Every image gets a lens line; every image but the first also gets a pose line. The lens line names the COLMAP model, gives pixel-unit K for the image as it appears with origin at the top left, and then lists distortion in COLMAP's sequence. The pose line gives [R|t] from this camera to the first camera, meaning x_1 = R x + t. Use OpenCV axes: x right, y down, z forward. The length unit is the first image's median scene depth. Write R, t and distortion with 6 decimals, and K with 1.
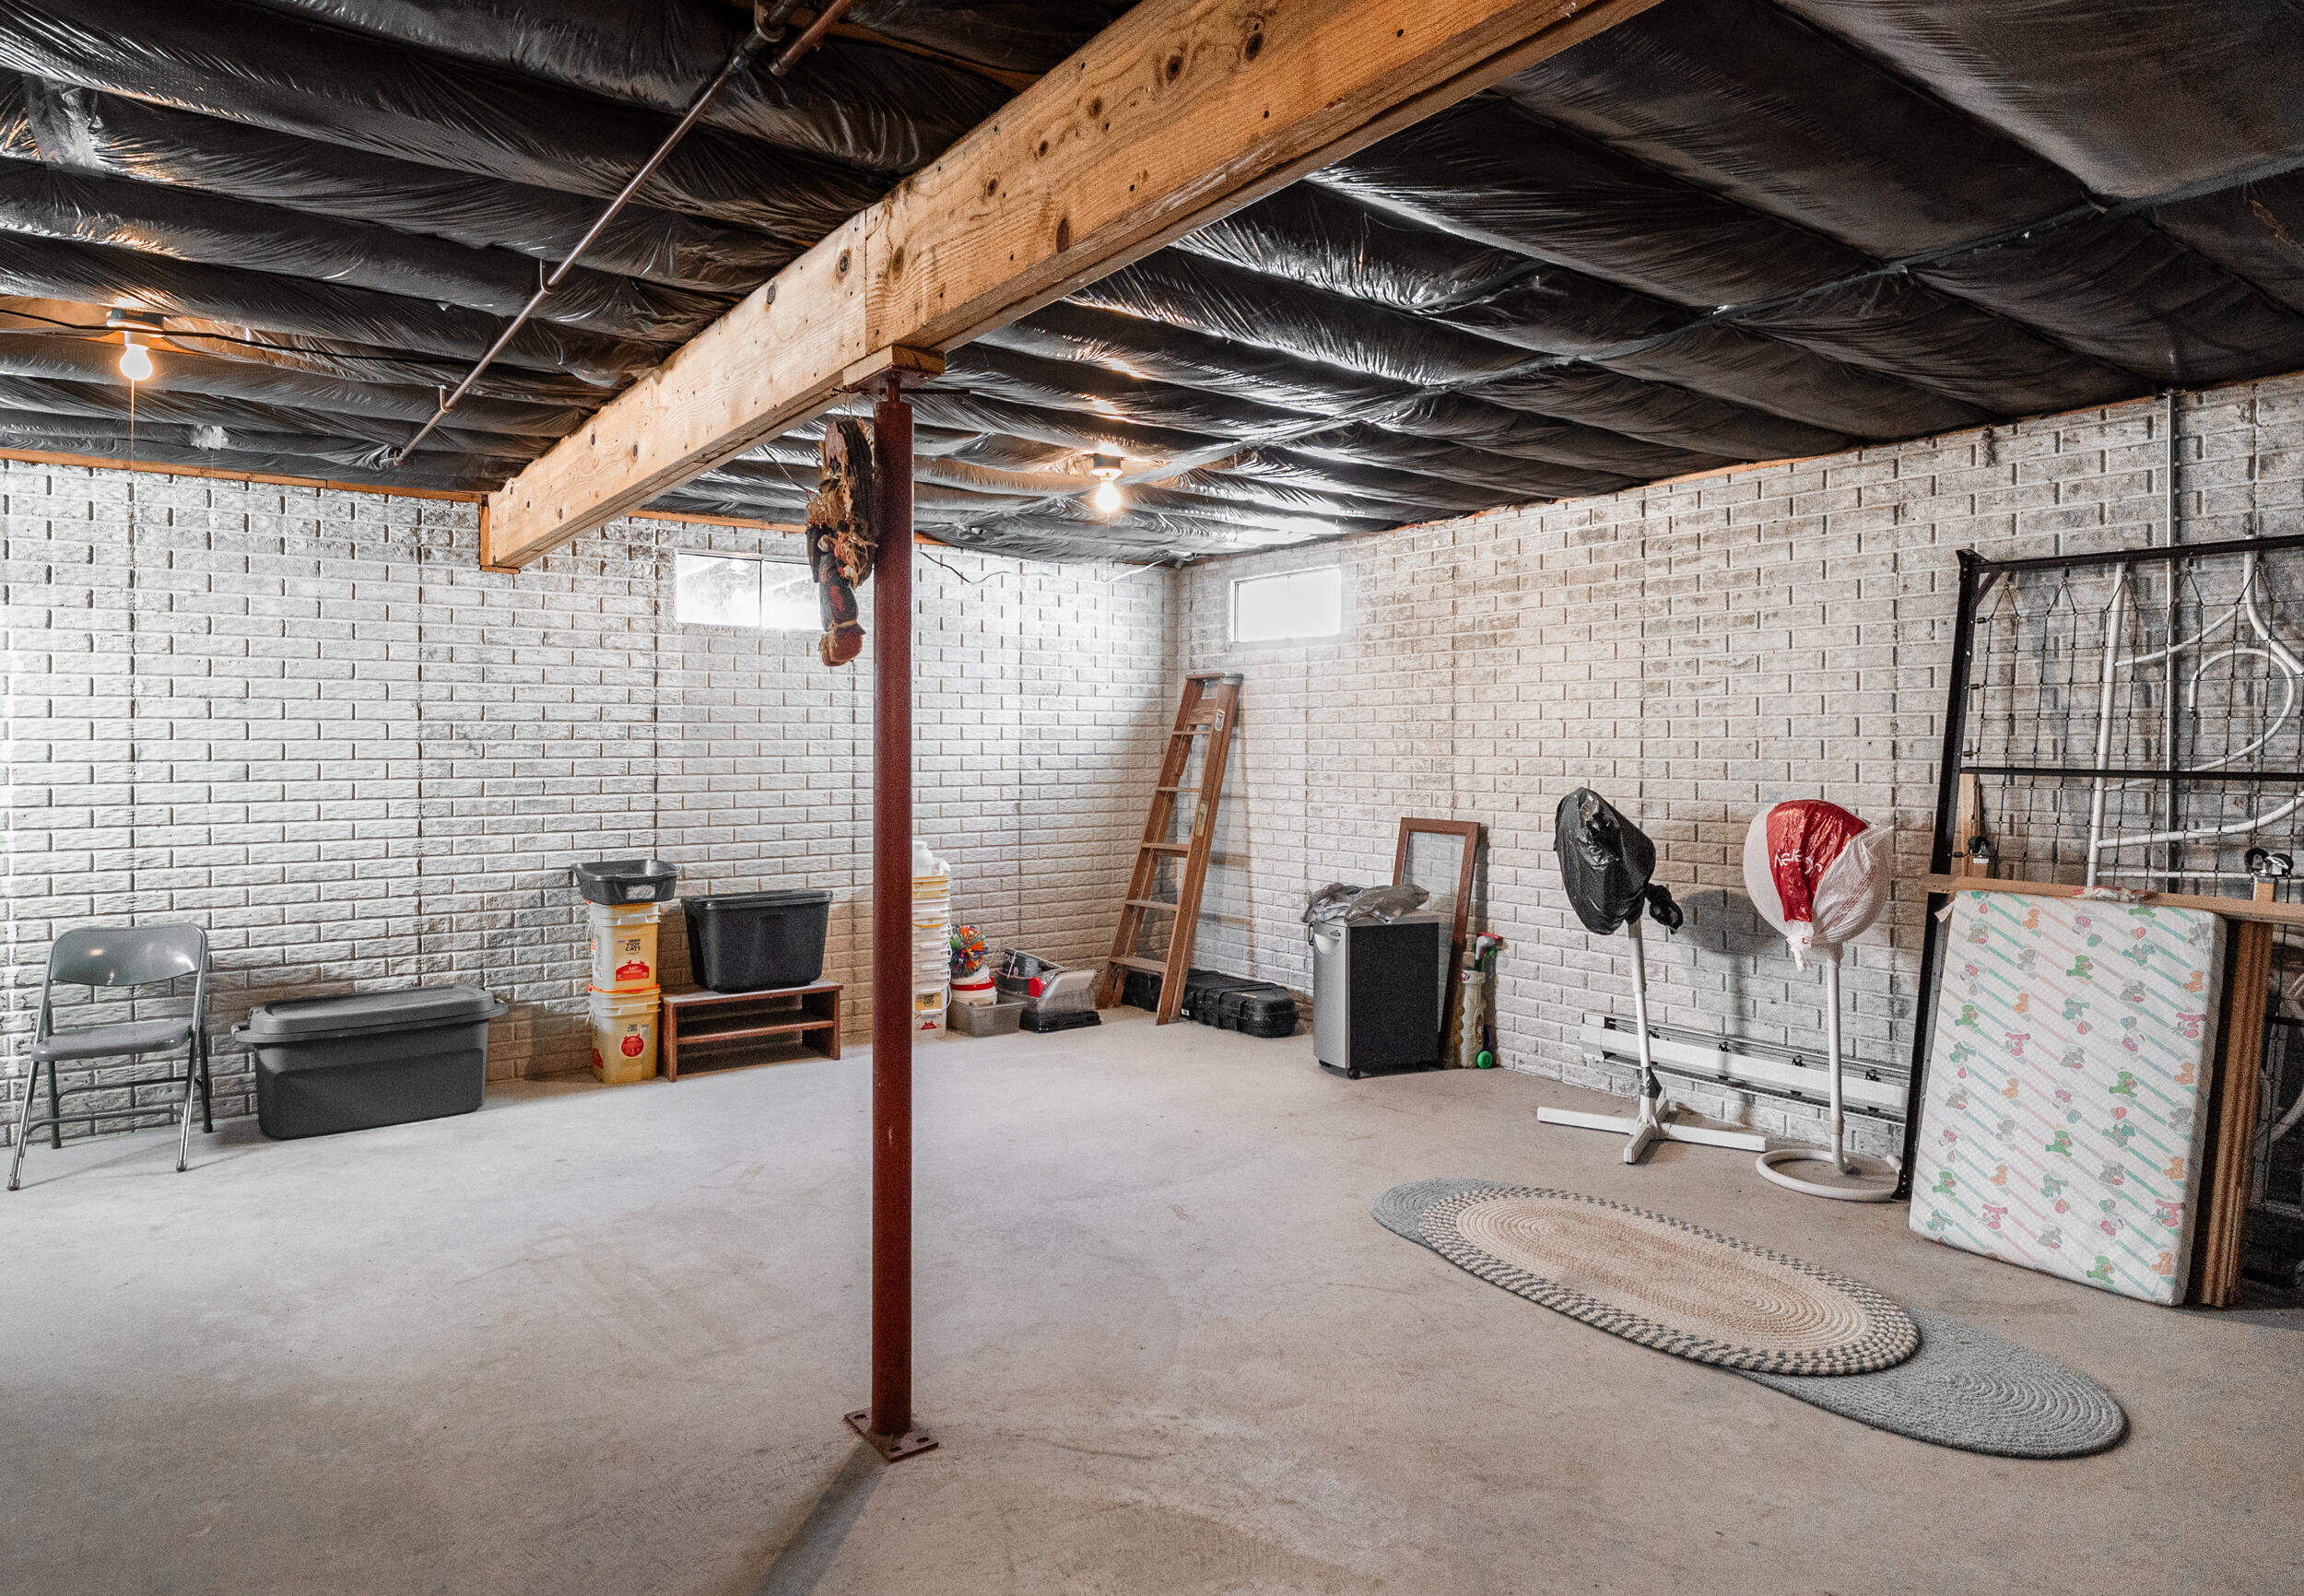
lens RADIAL K [[1351.4, 0, 1128.0], [0, 1351.4, 744.1], [0, 0, 1]] dist [0.001184, 0.000074]
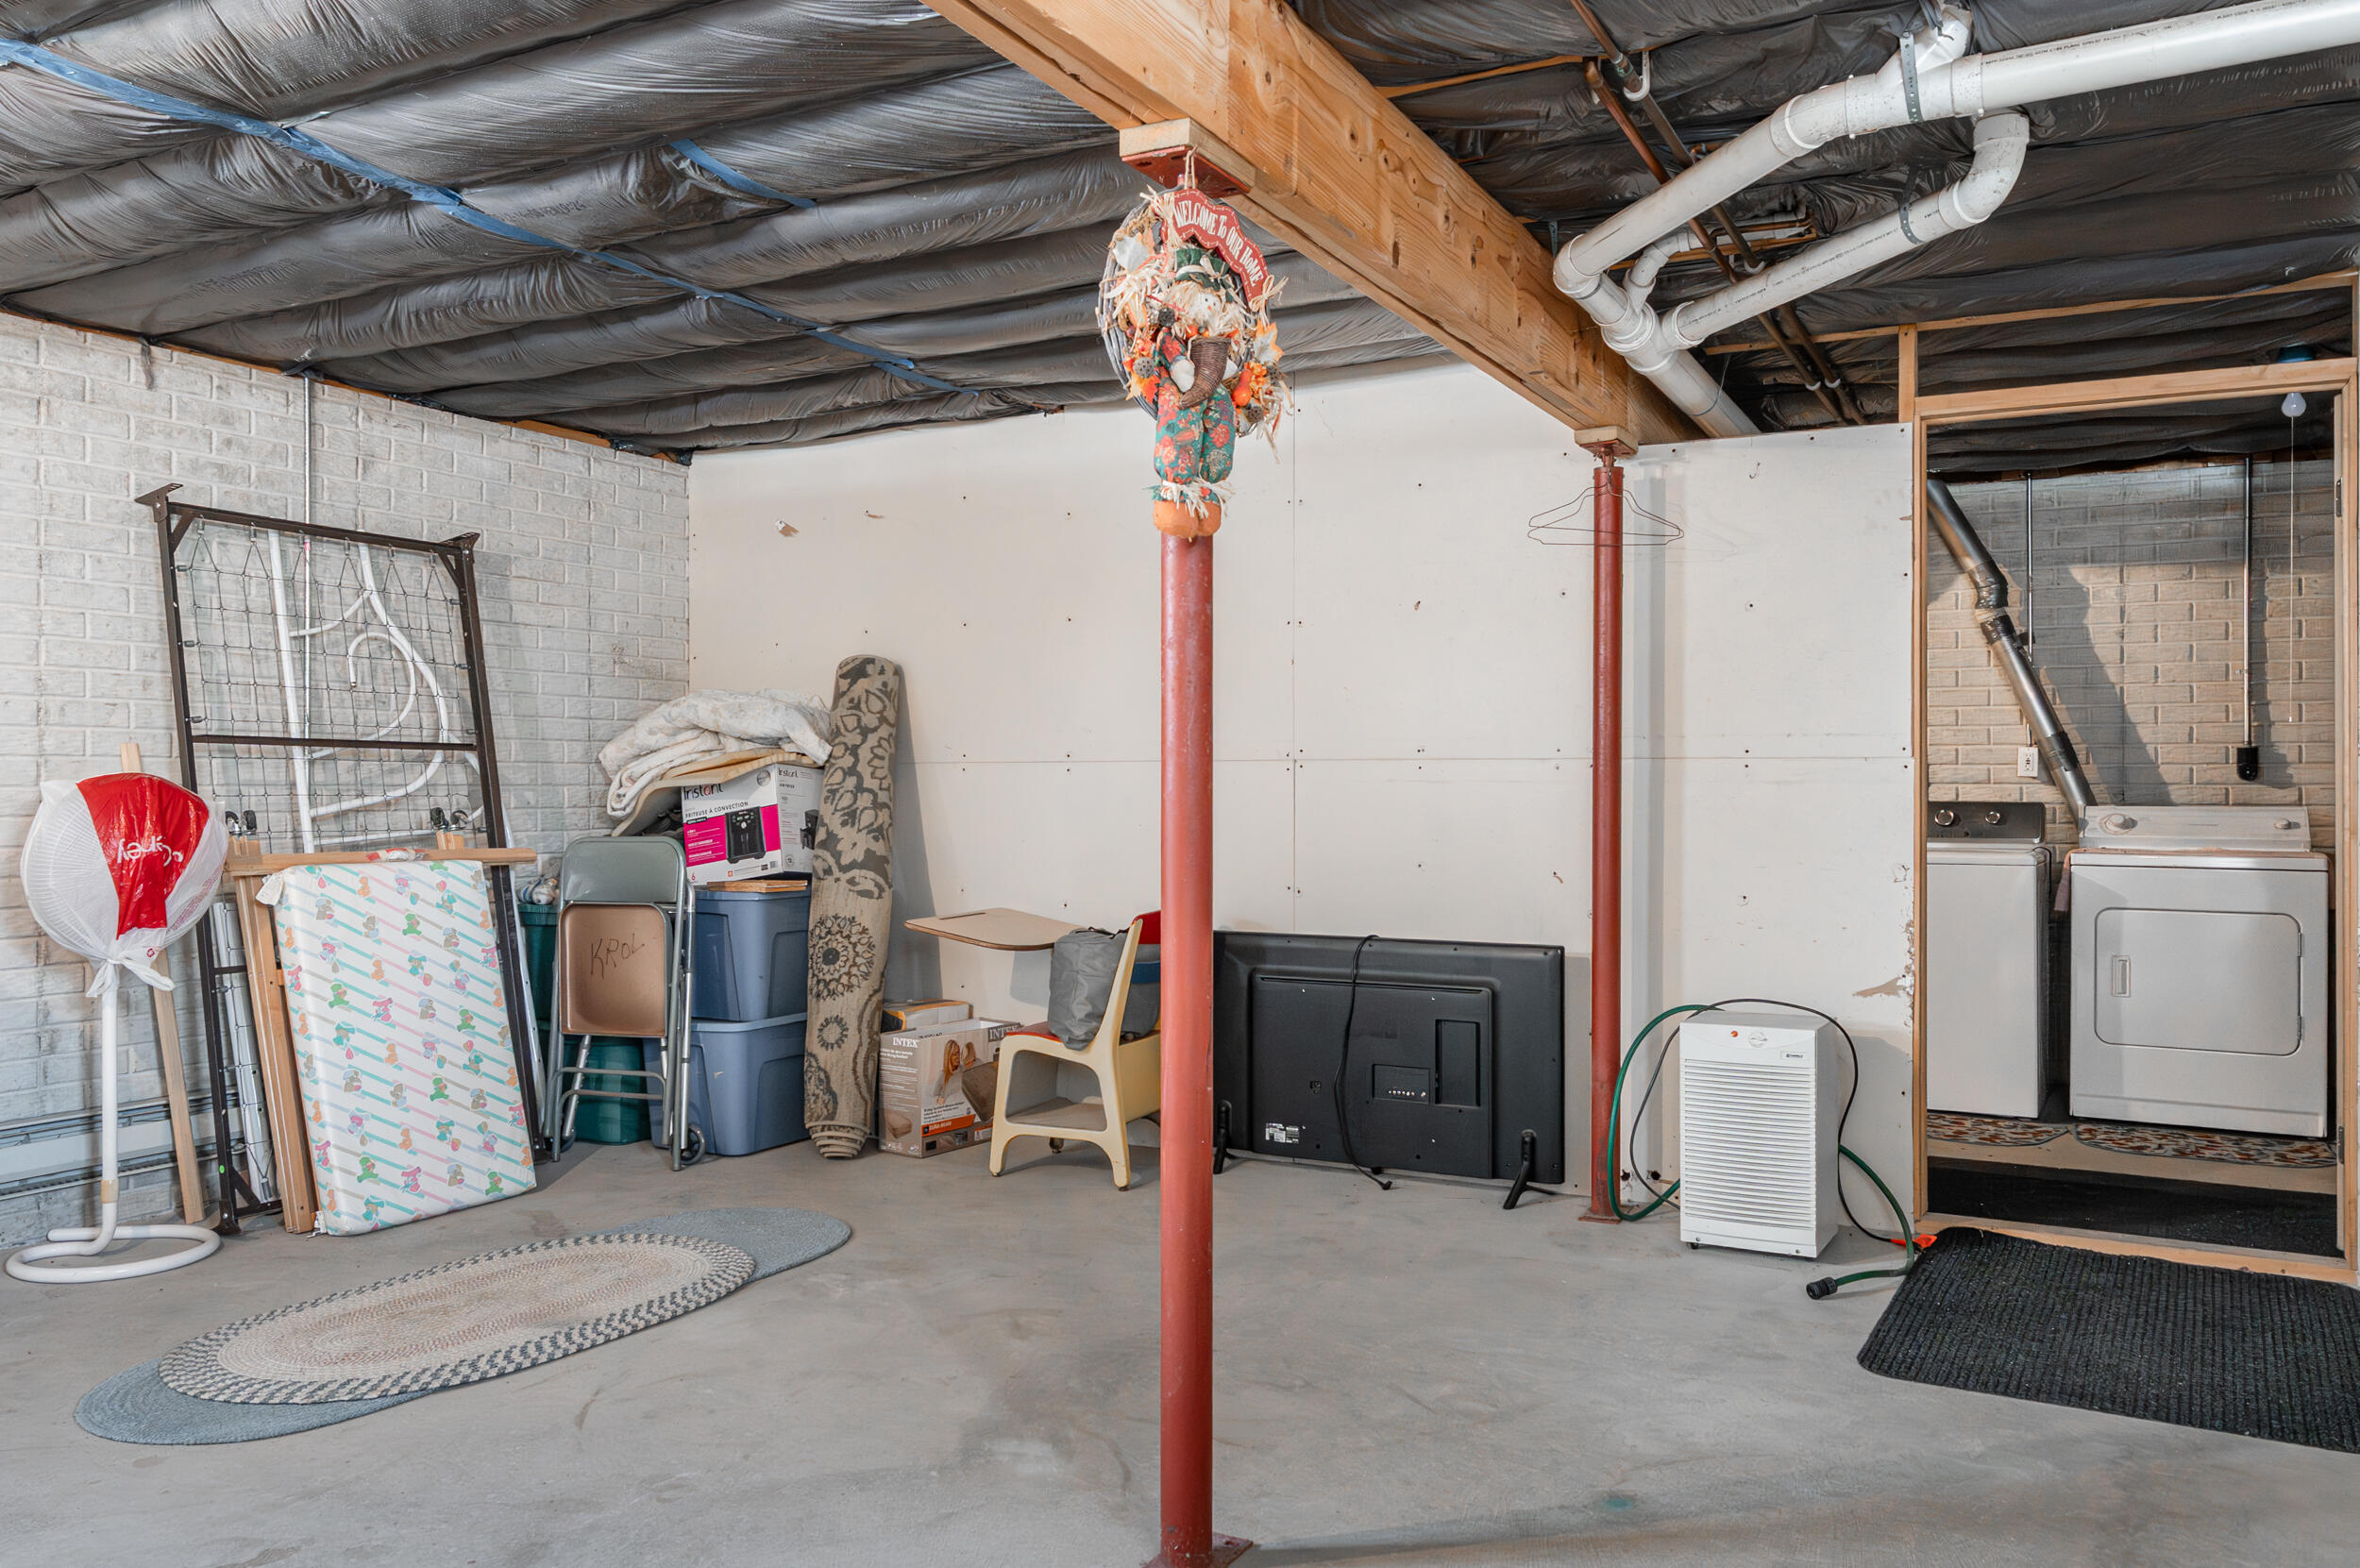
lens RADIAL K [[1730.1, 0, 1181.2], [0, 1730.1, 784.3], [0, 0, 1]] dist [-0.012103, -0.003575]
pose [[-0.436059, -0.000544, 0.899918, -0.728420], [-0.002517, 0.999997, -0.000615, 0.052787], [-0.899915, -0.002533, -0.436059, 1.002098]]
